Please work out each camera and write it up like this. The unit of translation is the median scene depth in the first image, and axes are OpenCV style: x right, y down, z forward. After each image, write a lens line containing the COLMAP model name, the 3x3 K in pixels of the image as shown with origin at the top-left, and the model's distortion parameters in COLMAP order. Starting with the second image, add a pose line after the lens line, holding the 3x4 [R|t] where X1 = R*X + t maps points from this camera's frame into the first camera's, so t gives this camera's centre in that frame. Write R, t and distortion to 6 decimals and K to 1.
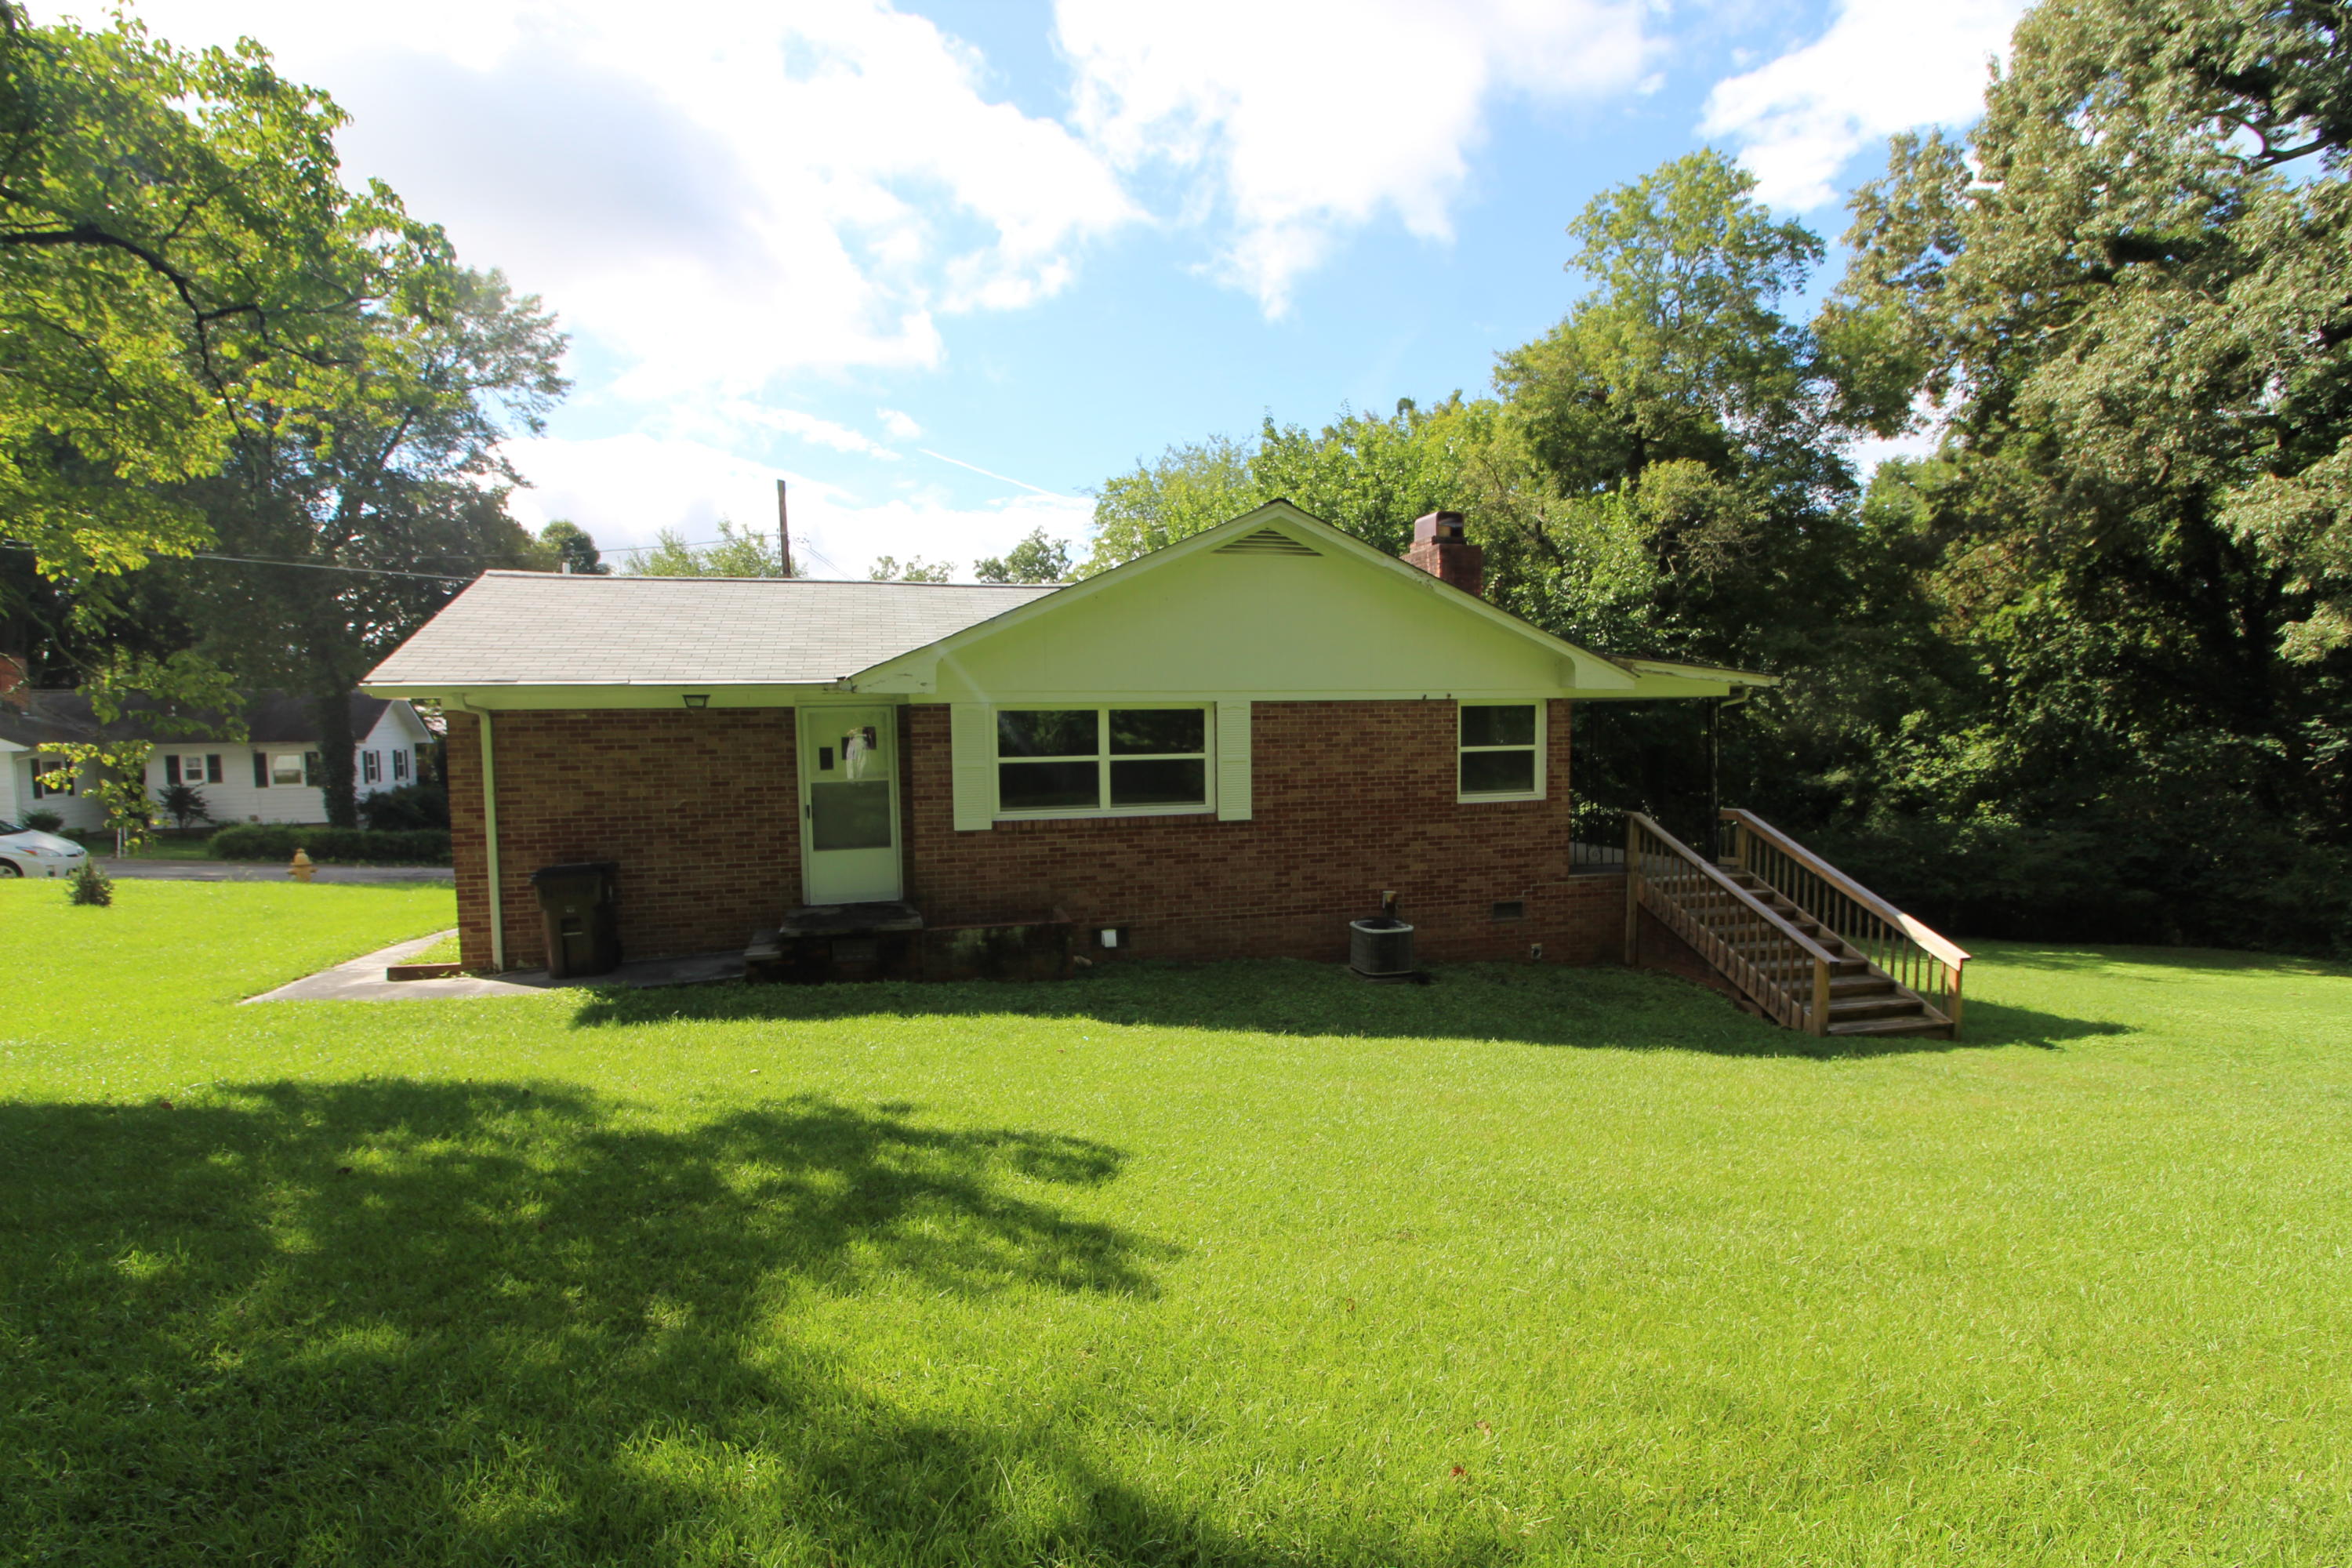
lens RADIAL K [[1089.0, 0, 1166.1], [0, 1089.0, 806.9], [0, 0, 1]] dist [0.002432, -0.013526]
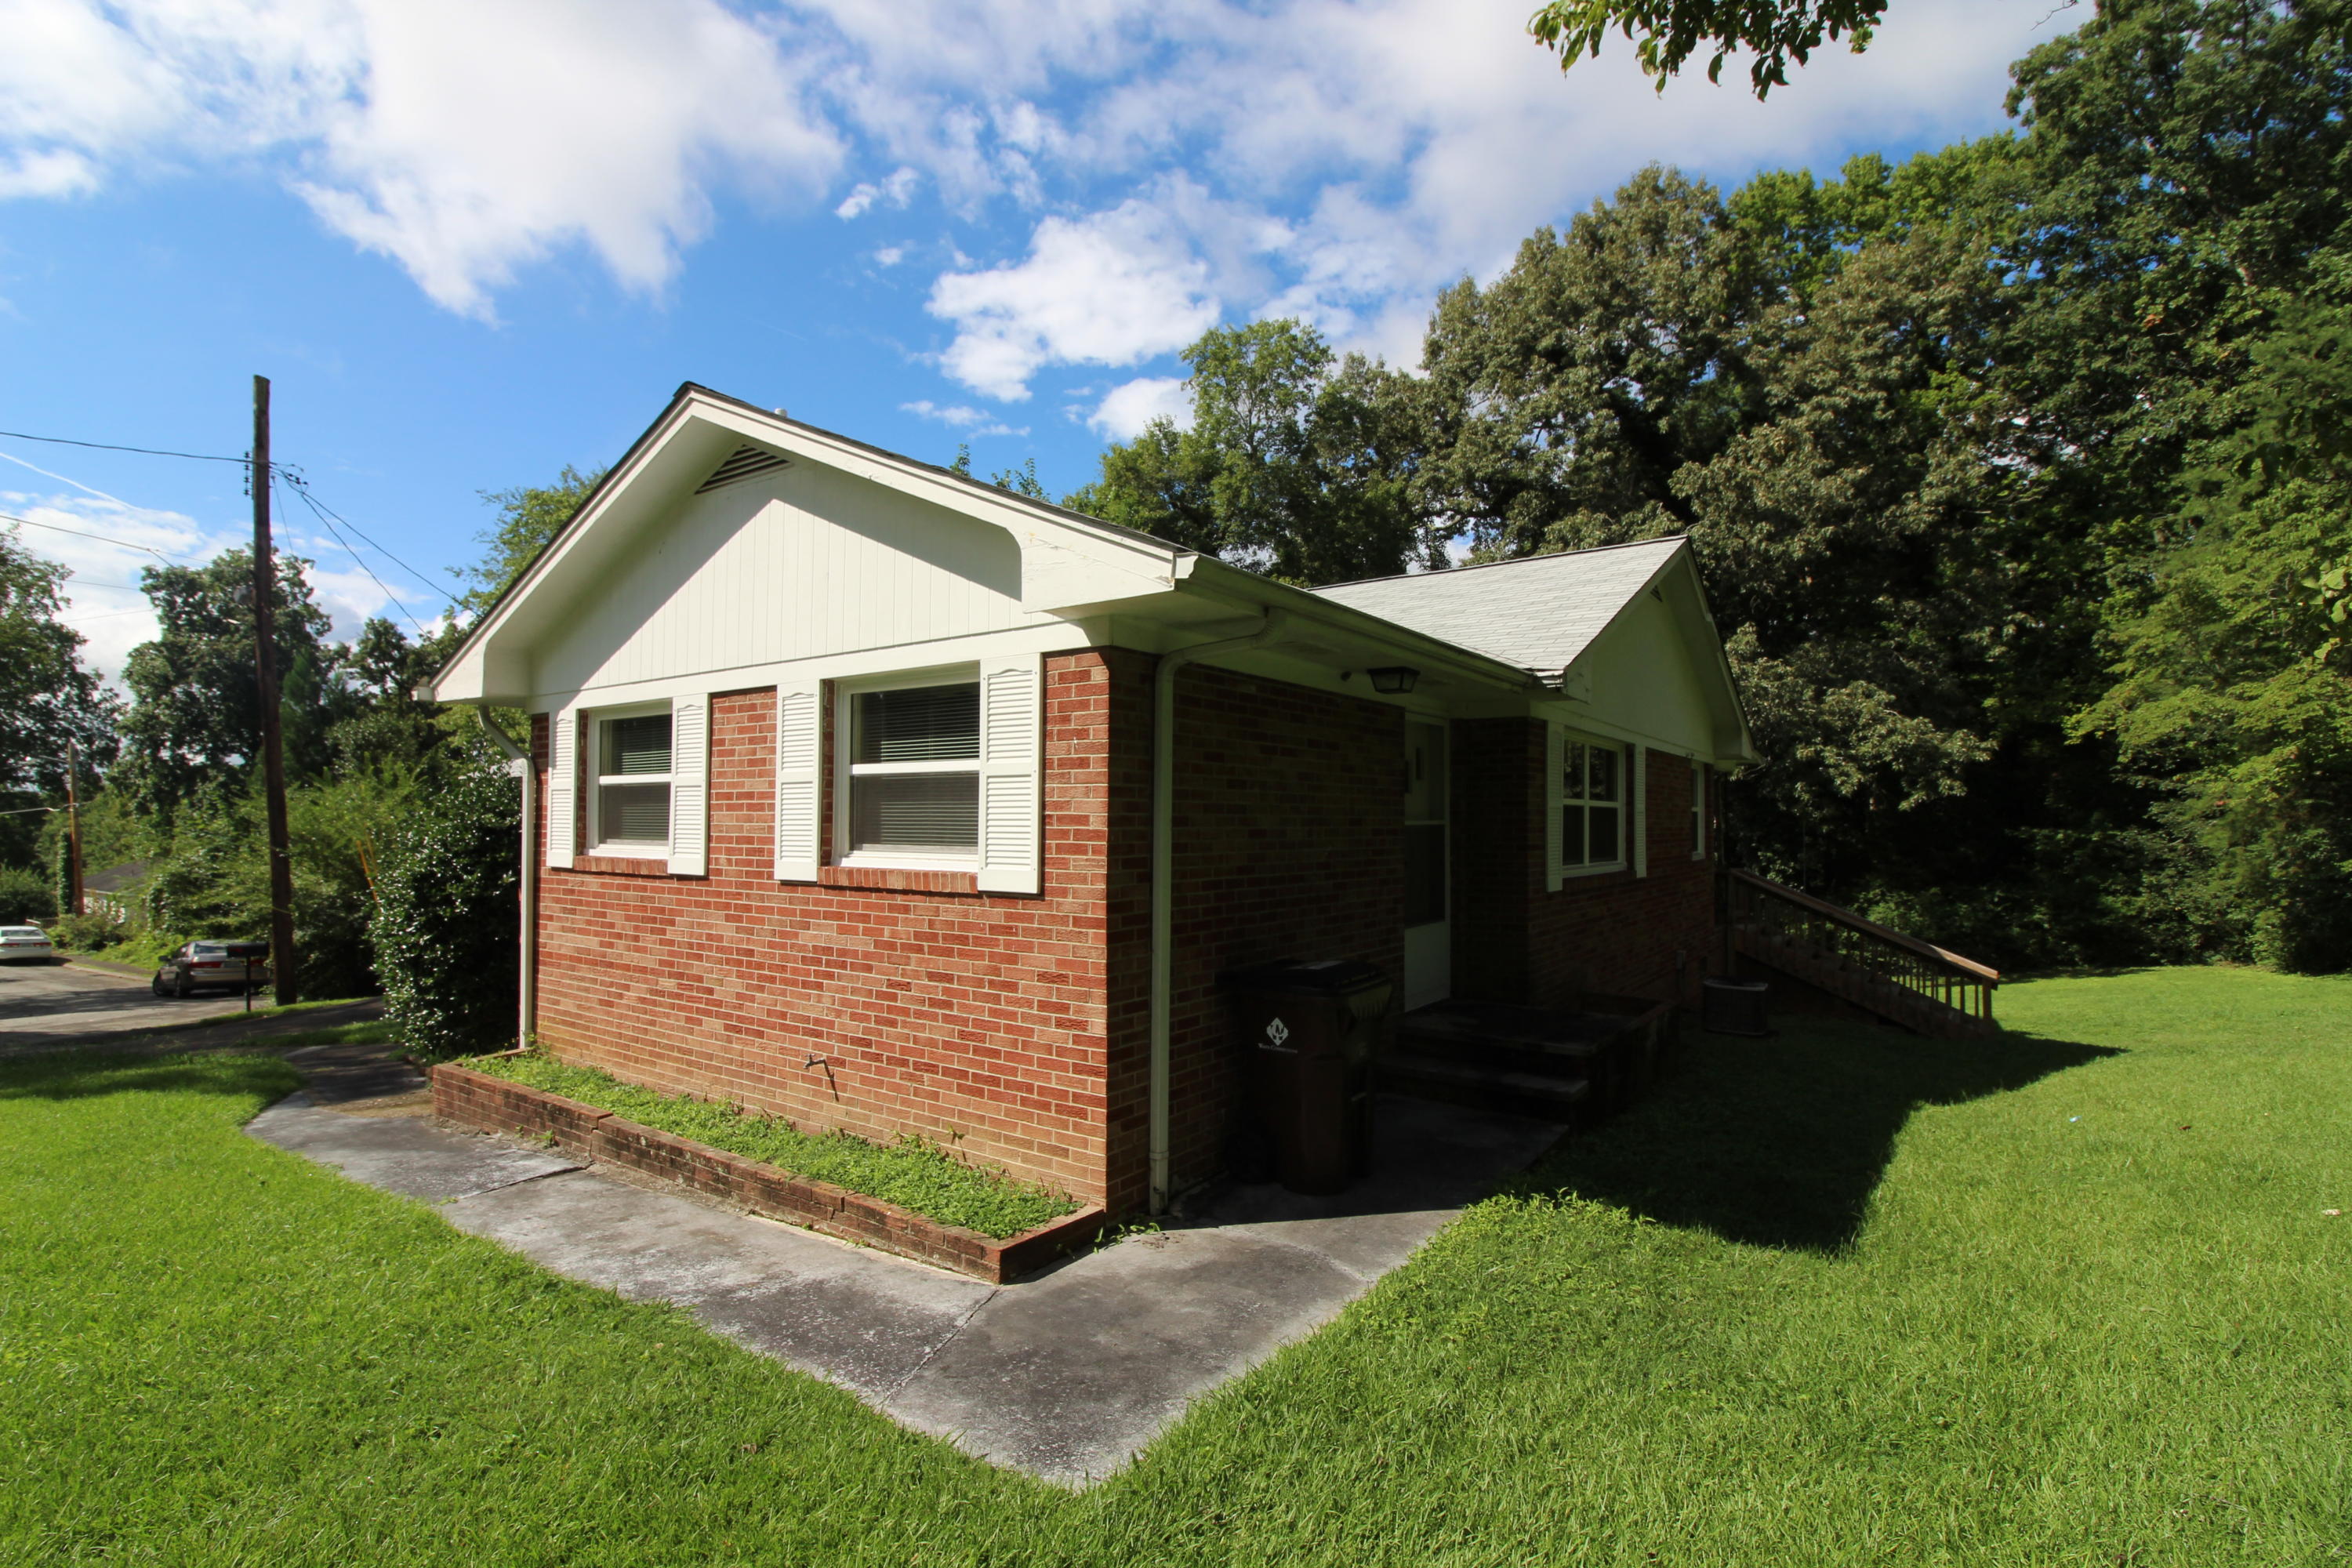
lens RADIAL K [[1089.0, 0, 1170.5], [0, 1089.0, 794.0], [0, 0, 1]] dist [0.002432, -0.013526]
pose [[0.776549, 0.036287, 0.629011, -0.396204], [0.029290, 0.995182, -0.093572, 0.007823], [-0.629375, 0.091087, 0.771745, 0.270522]]
